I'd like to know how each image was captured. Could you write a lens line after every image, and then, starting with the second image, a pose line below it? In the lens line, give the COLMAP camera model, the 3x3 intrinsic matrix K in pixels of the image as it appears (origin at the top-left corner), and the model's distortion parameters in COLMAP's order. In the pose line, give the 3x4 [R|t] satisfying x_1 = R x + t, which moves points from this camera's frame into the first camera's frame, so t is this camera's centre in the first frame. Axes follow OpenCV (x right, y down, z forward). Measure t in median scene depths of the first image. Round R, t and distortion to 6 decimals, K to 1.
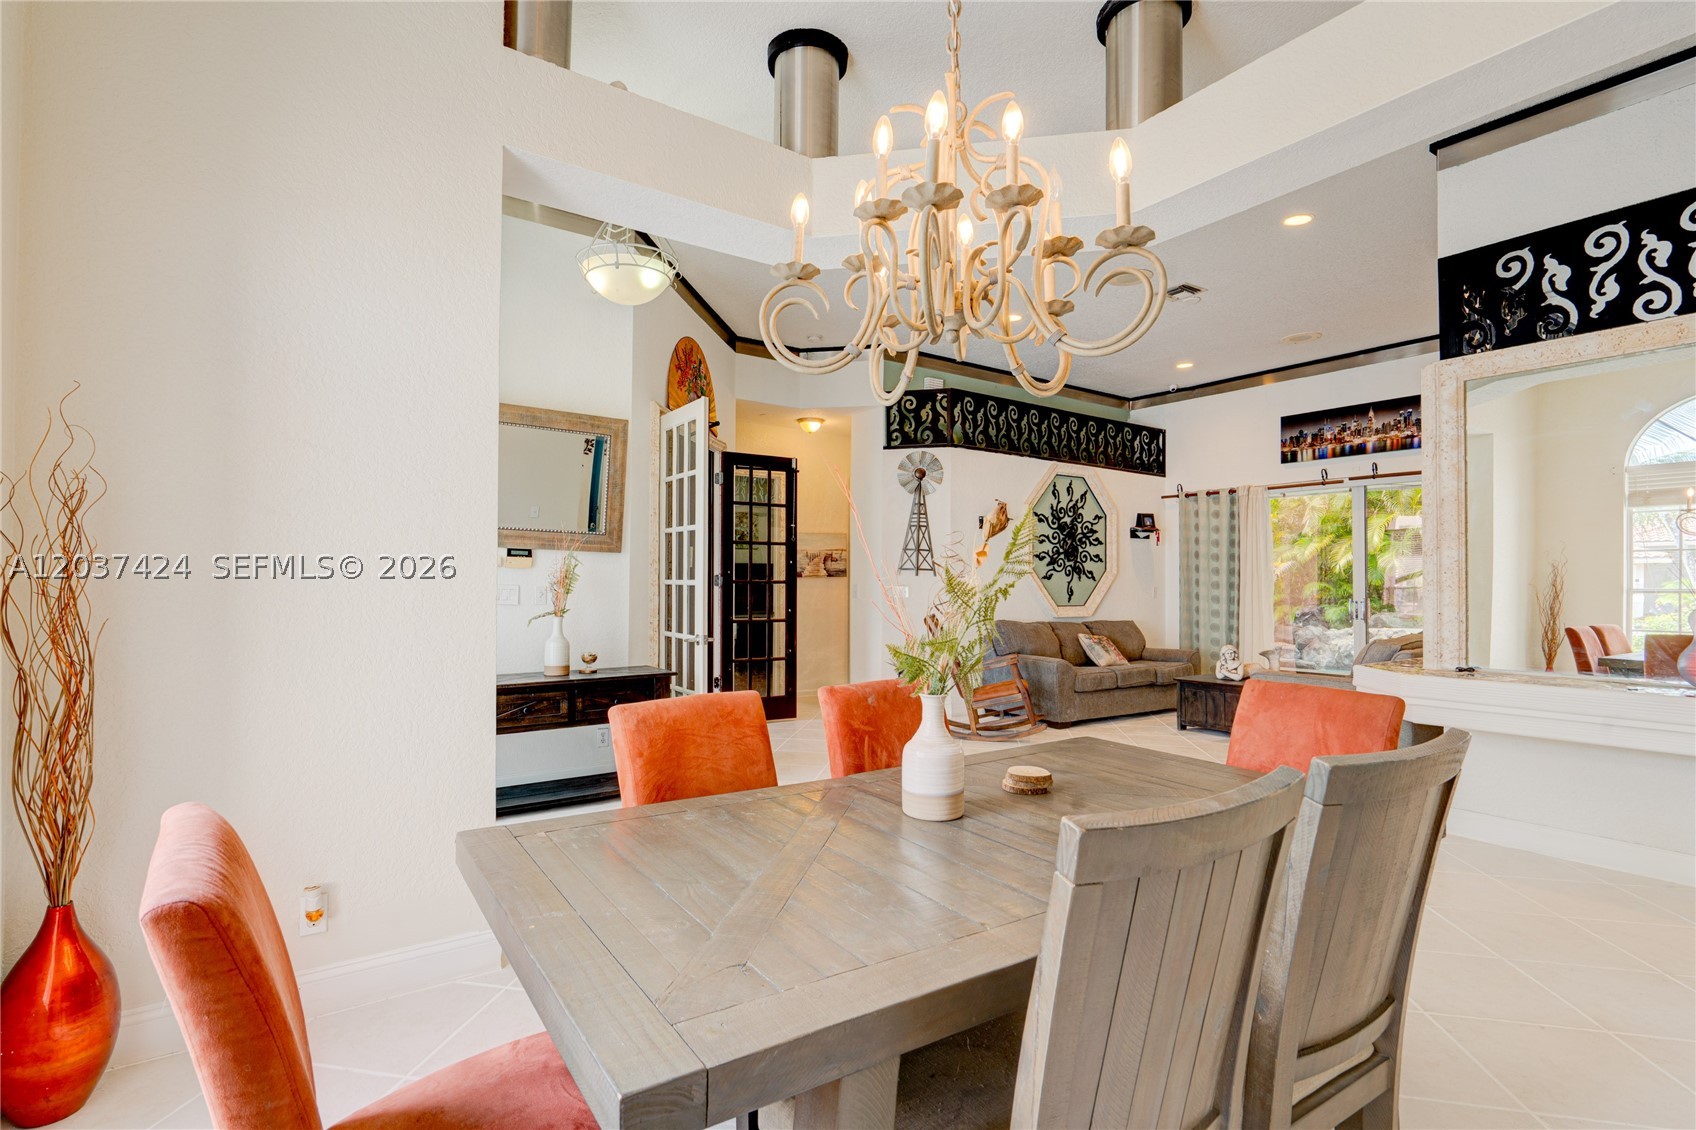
lens RADIAL K [[786.9, 0, 806.7], [0, 786.9, 563.4], [0, 0, 1]] dist [-0.005081, 0.002846]
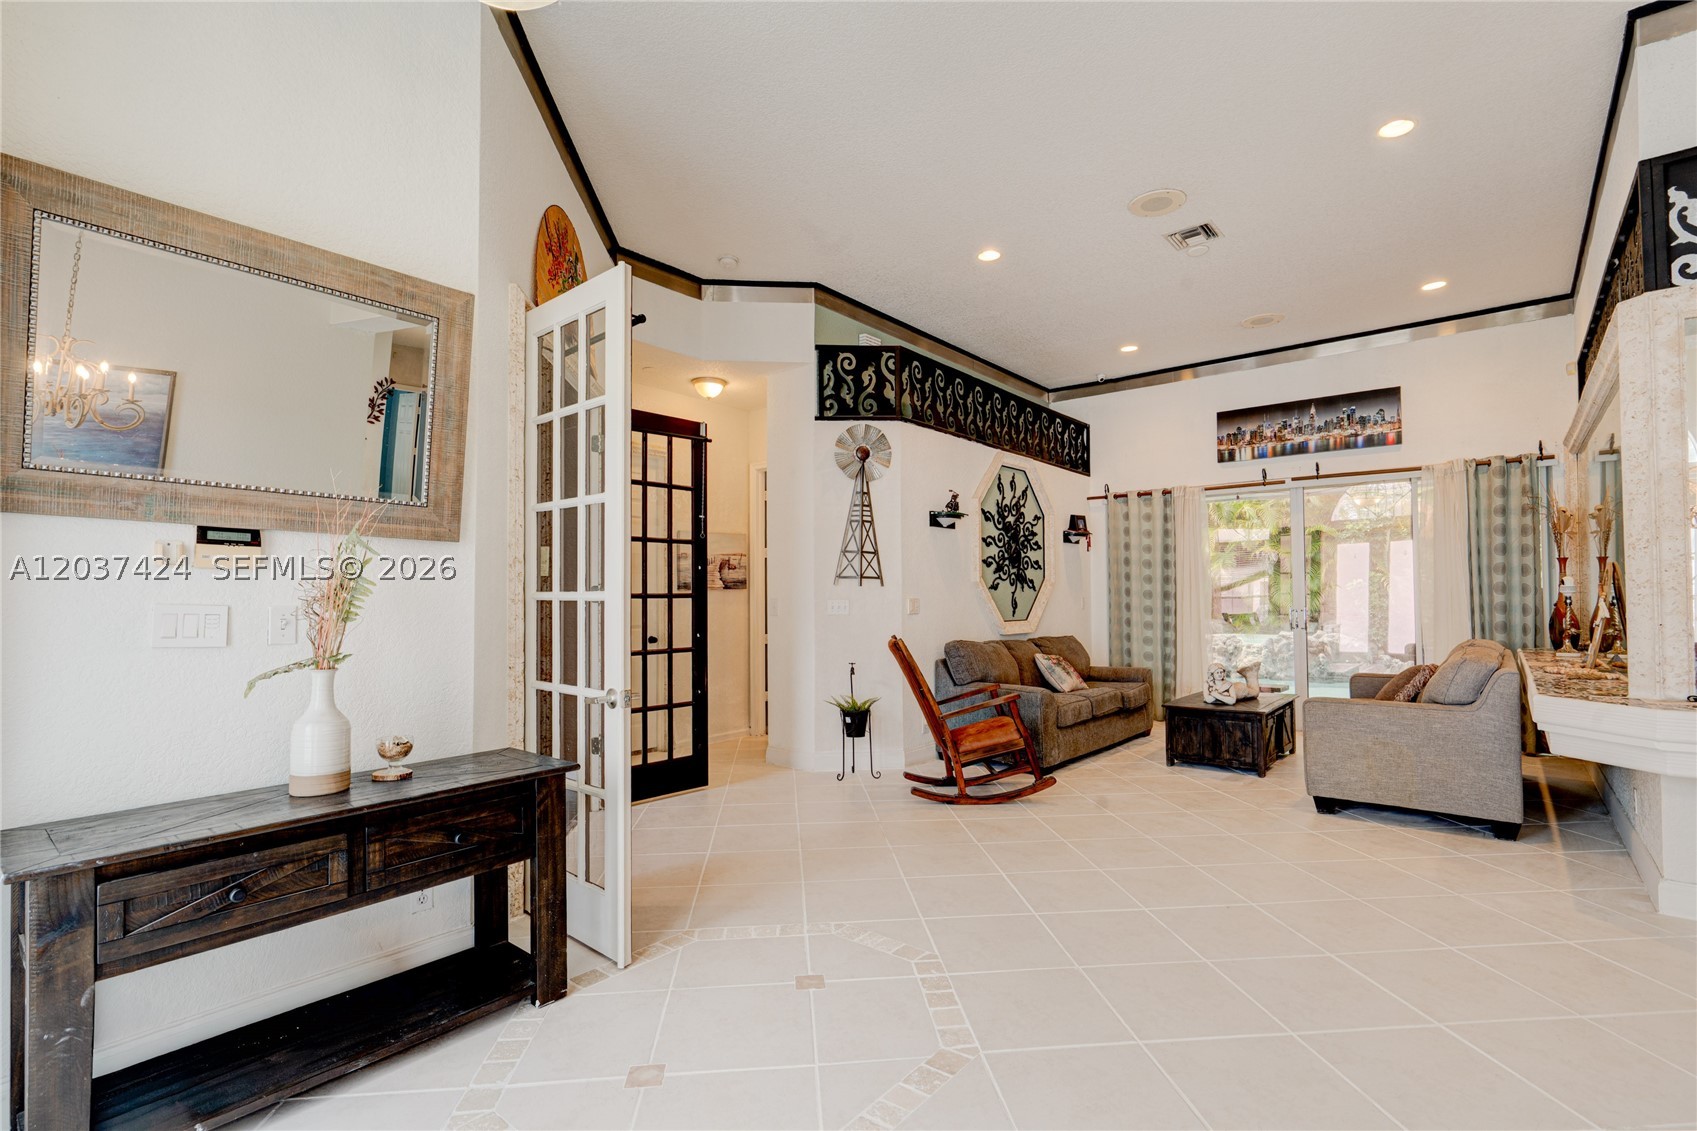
lens RADIAL K [[787.4, 0, 867.5], [0, 787.4, 574.5], [0, 0, 1]] dist [-0.005081, 0.002846]
pose [[0.952281, -0.004788, 0.305186, -0.083710], [0.006588, 0.999966, -0.004867, 0.008155], [-0.305152, 0.006645, 0.952280, 0.251750]]
